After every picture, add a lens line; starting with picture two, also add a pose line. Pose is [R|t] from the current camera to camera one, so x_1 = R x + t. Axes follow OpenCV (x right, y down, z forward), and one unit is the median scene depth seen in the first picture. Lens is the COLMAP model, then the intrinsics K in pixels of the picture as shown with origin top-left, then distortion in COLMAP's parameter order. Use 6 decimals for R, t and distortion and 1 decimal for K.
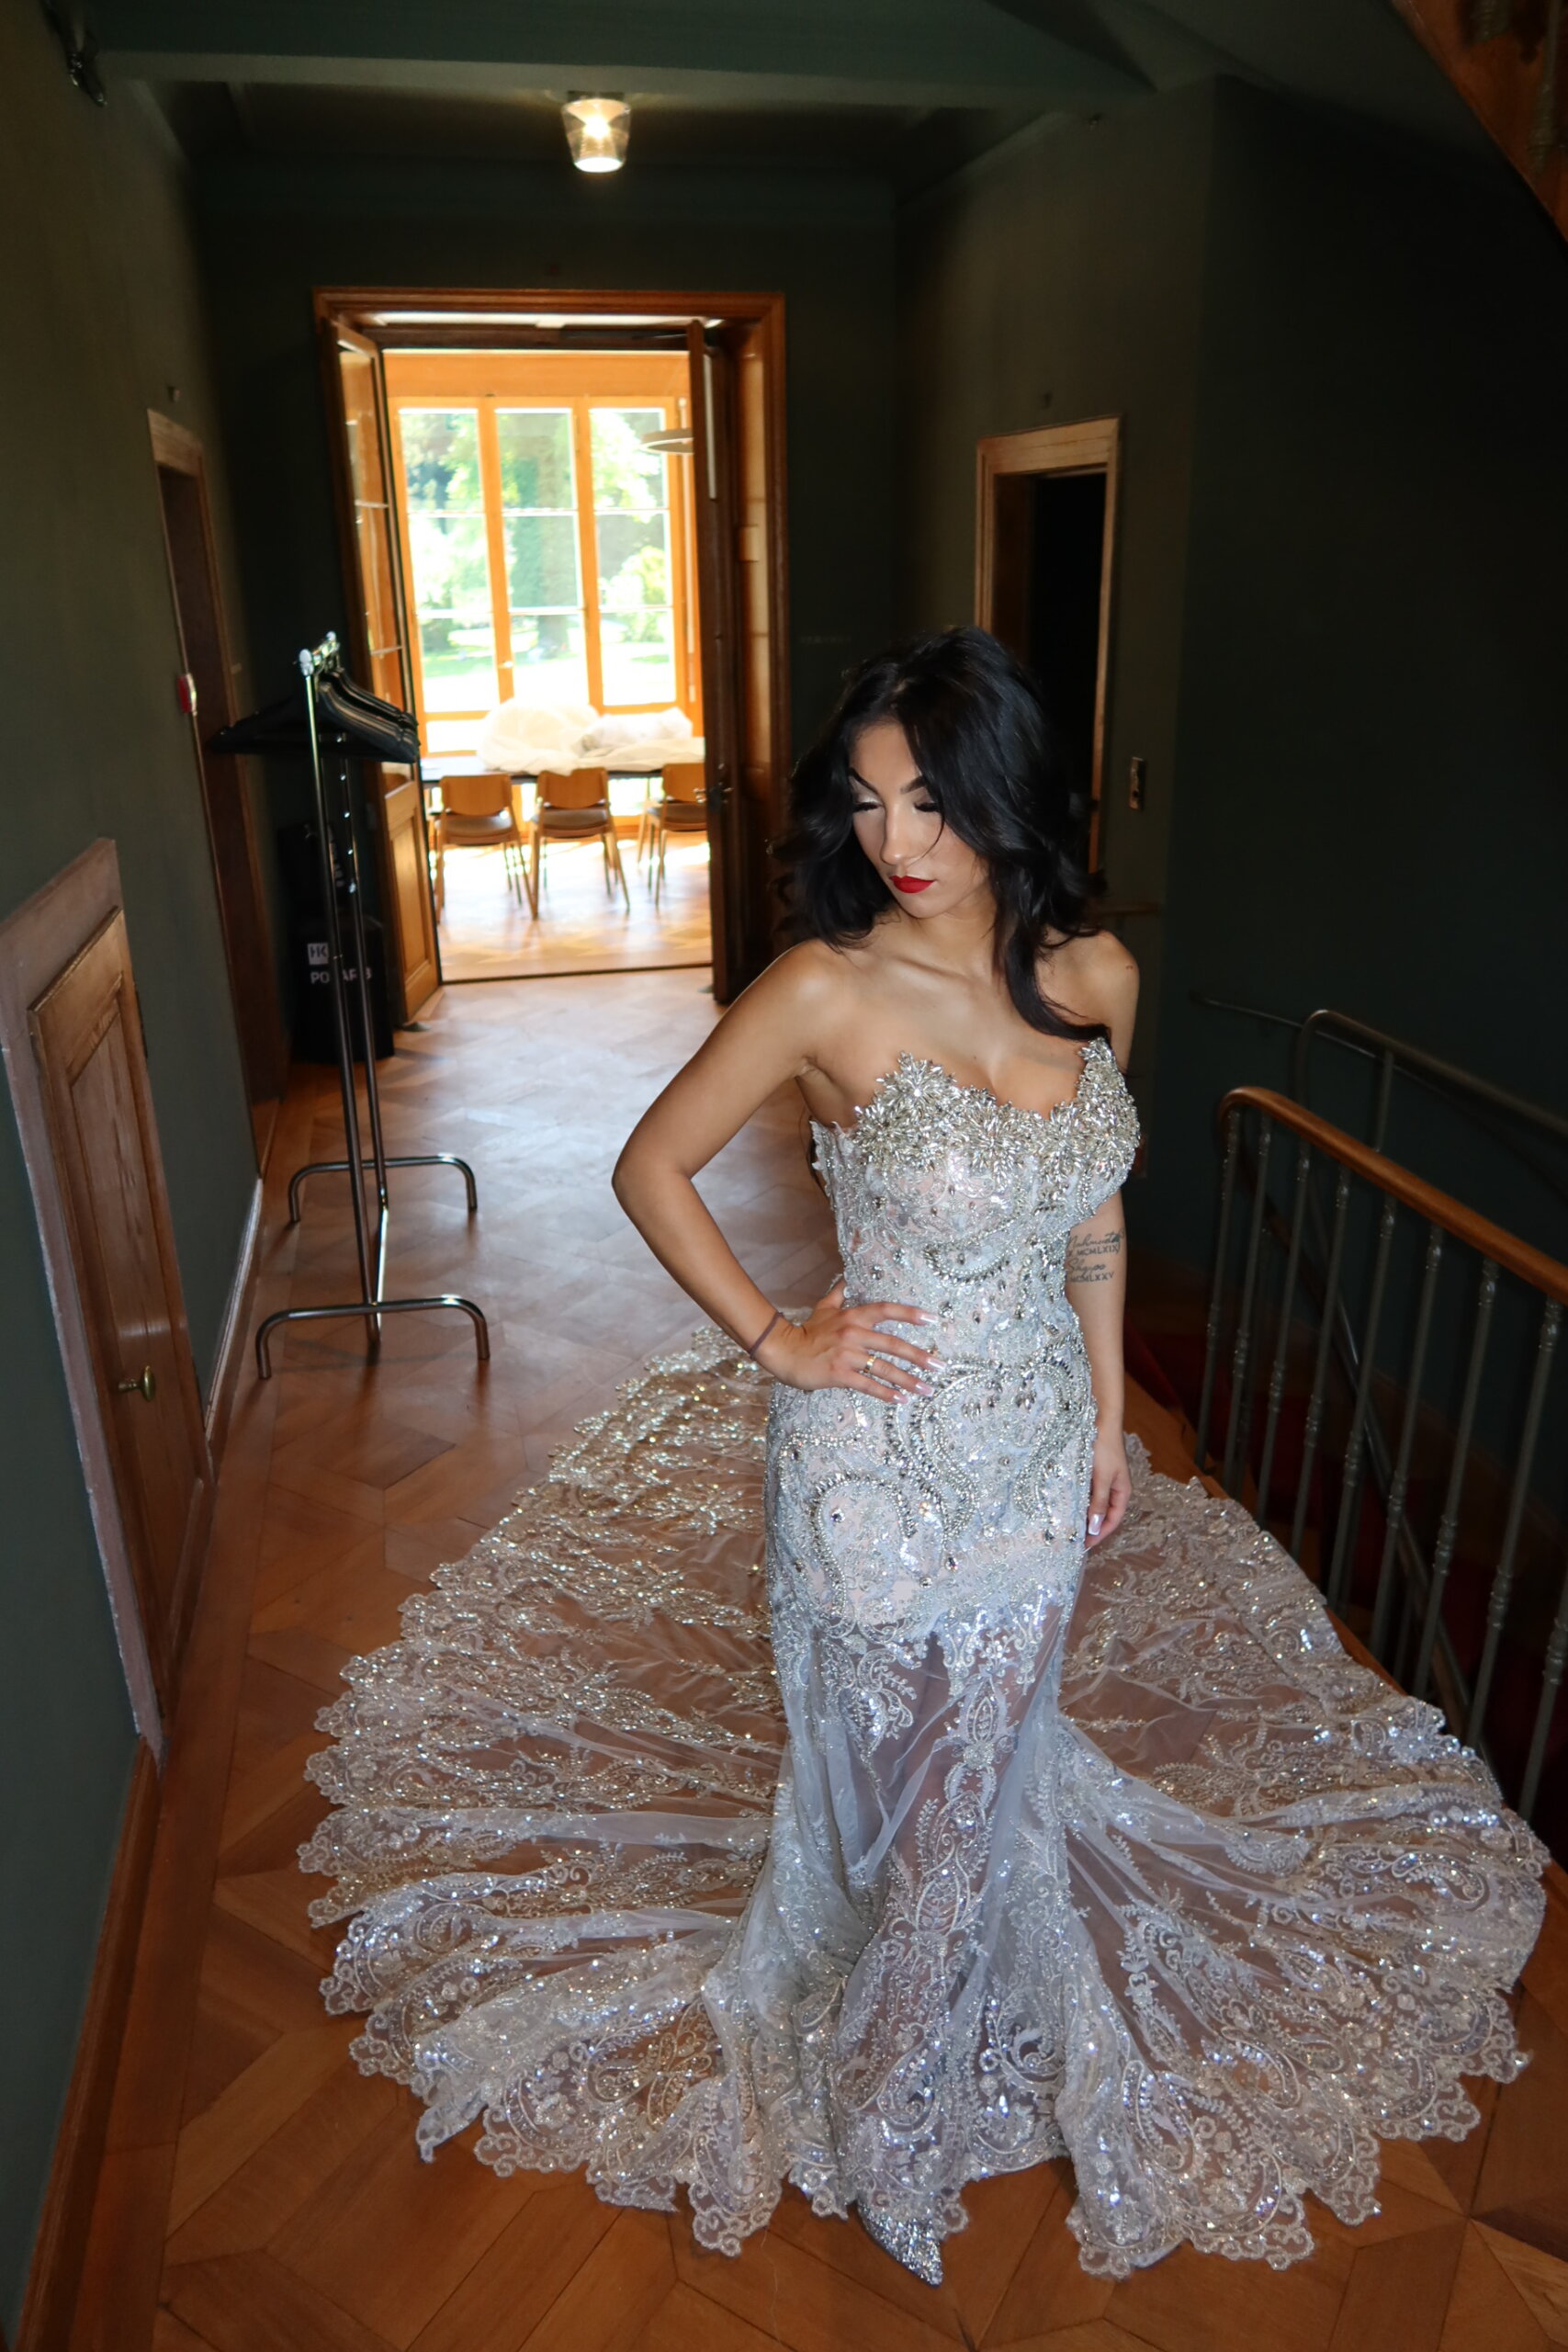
lens RADIAL K [[1564.5, 0, 784.0], [0, 1564.5, 1176.0], [0, 0, 1]] dist [-0.034550, -0.008513]
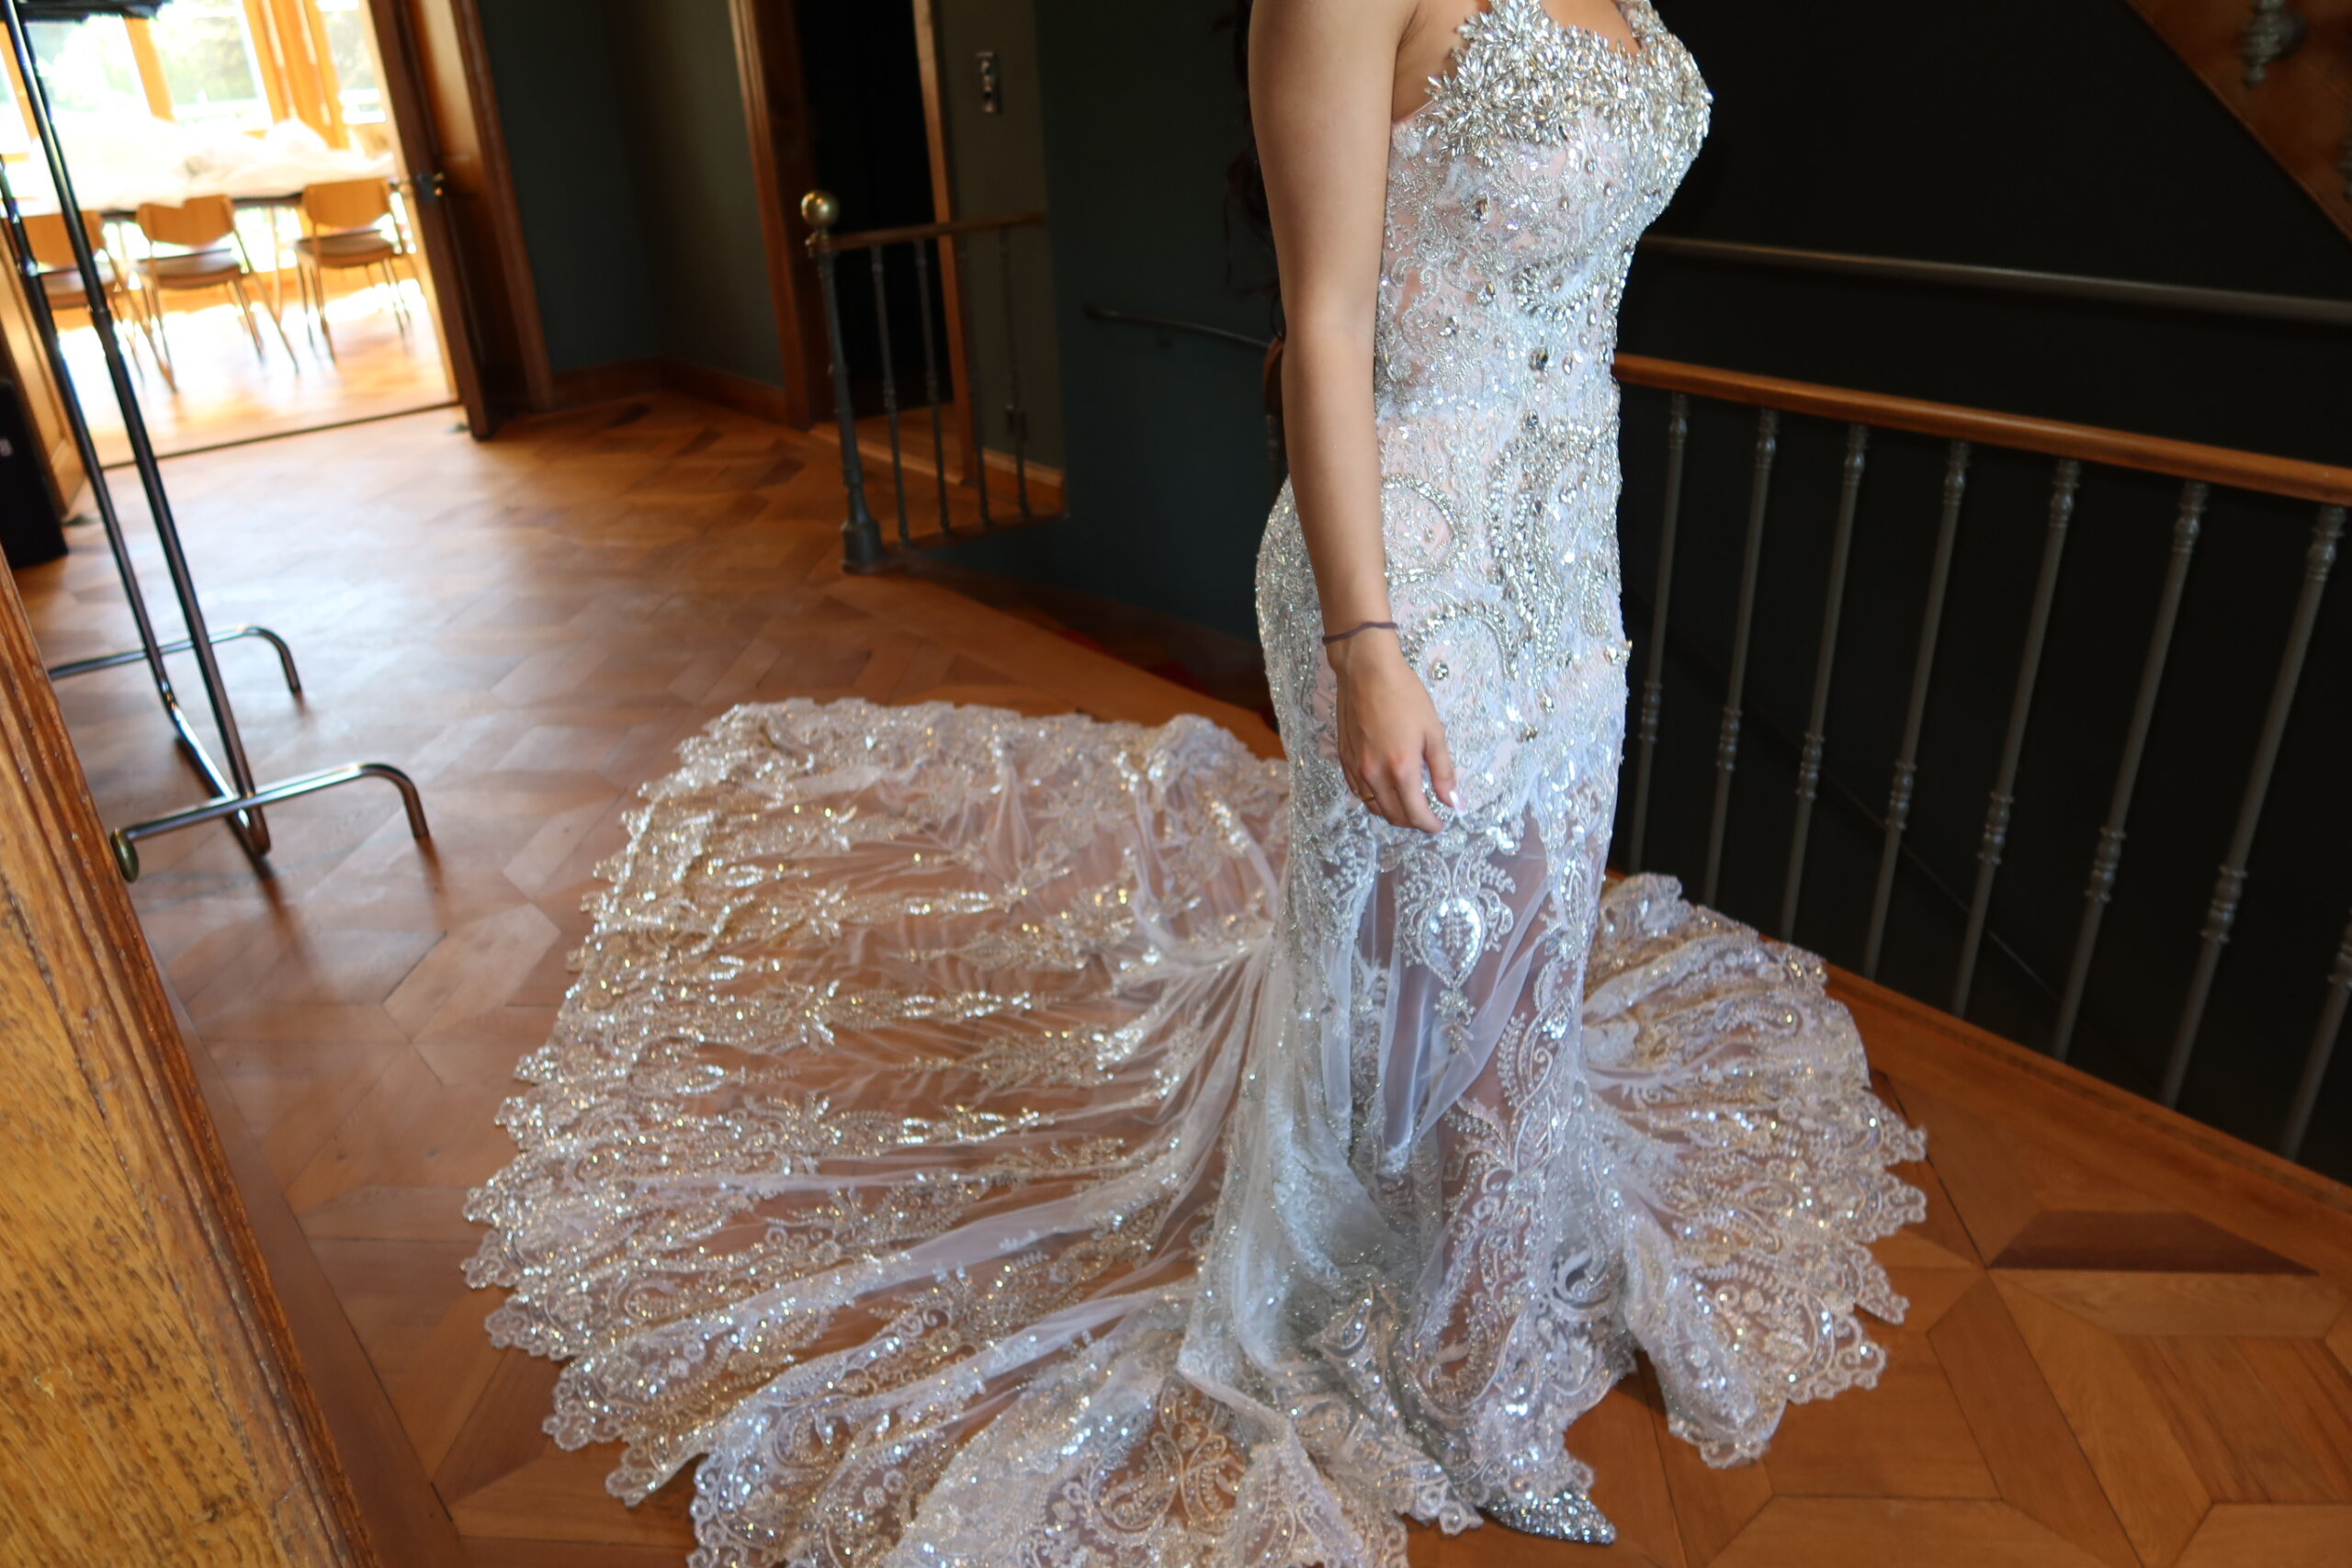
lens RADIAL K [[1564.5, 0, 1176.0], [0, 1564.5, 784.0], [0, 0, 1]] dist [-0.034550, -0.008513]
pose [[0.890114, -0.221759, 0.398147, -0.292821], [0.181963, 0.973905, 0.135639, 0.100745], [-0.417836, -0.048286, 0.907238, 0.243873]]
